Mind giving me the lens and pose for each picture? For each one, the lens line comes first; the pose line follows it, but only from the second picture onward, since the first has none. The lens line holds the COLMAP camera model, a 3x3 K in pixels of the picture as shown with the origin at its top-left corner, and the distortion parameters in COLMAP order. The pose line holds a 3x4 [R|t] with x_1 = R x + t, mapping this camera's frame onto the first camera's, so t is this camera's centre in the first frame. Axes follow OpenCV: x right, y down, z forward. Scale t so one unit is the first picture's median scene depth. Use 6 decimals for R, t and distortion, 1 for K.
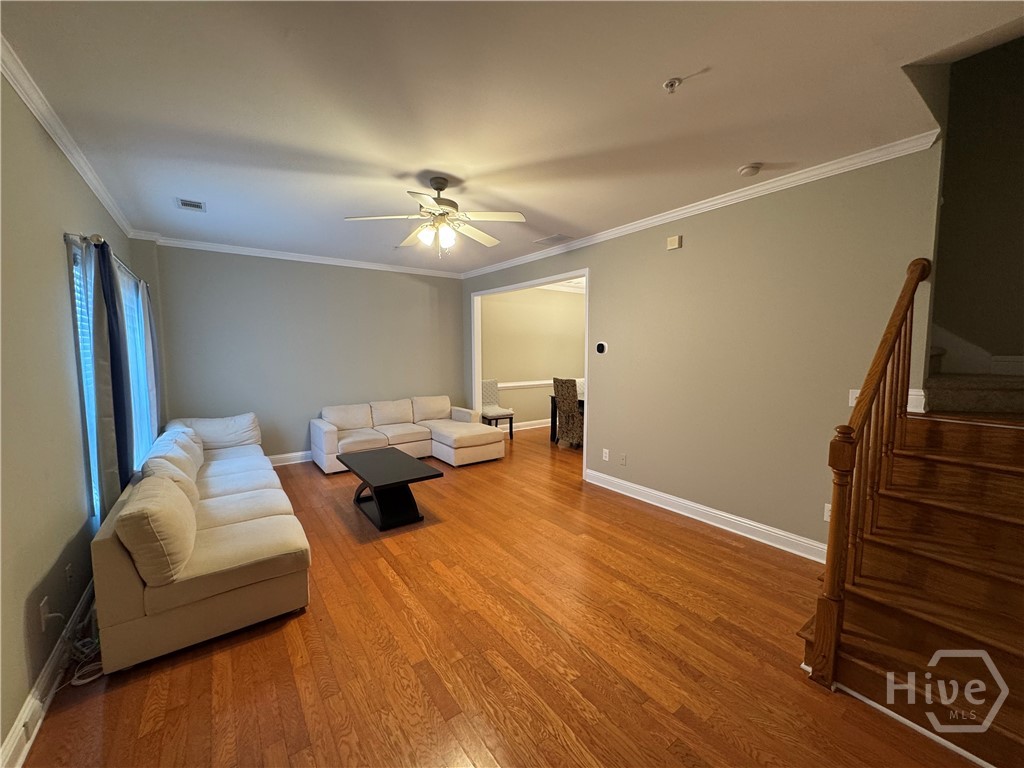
lens RADIAL K [[405.9, 0, 512.7], [0, 405.9, 381.6], [0, 0, 1]] dist [-0.001051, -0.000102]
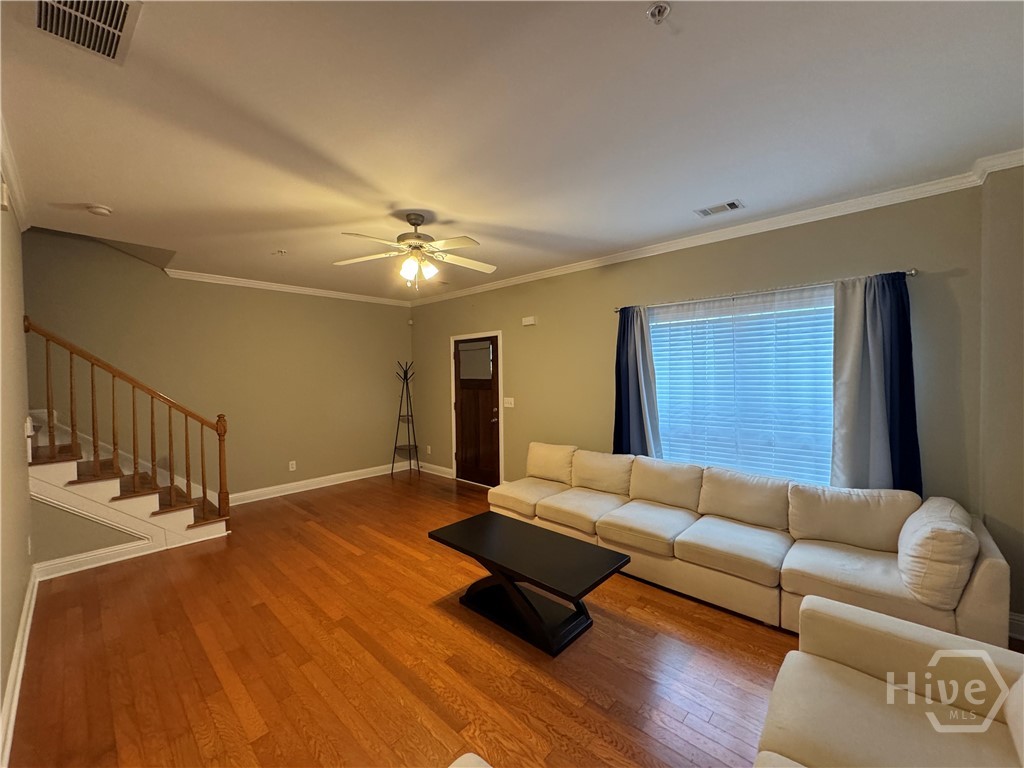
lens RADIAL K [[405.9, 0, 512.7], [0, 405.9, 381.6], [0, 0, 1]] dist [-0.001051, -0.000102]
pose [[-0.980777, 0.020564, -0.194044, -0.213886], [0.001173, 0.995035, 0.099522, -0.181426], [0.195127, 0.097381, -0.975931, 2.080598]]
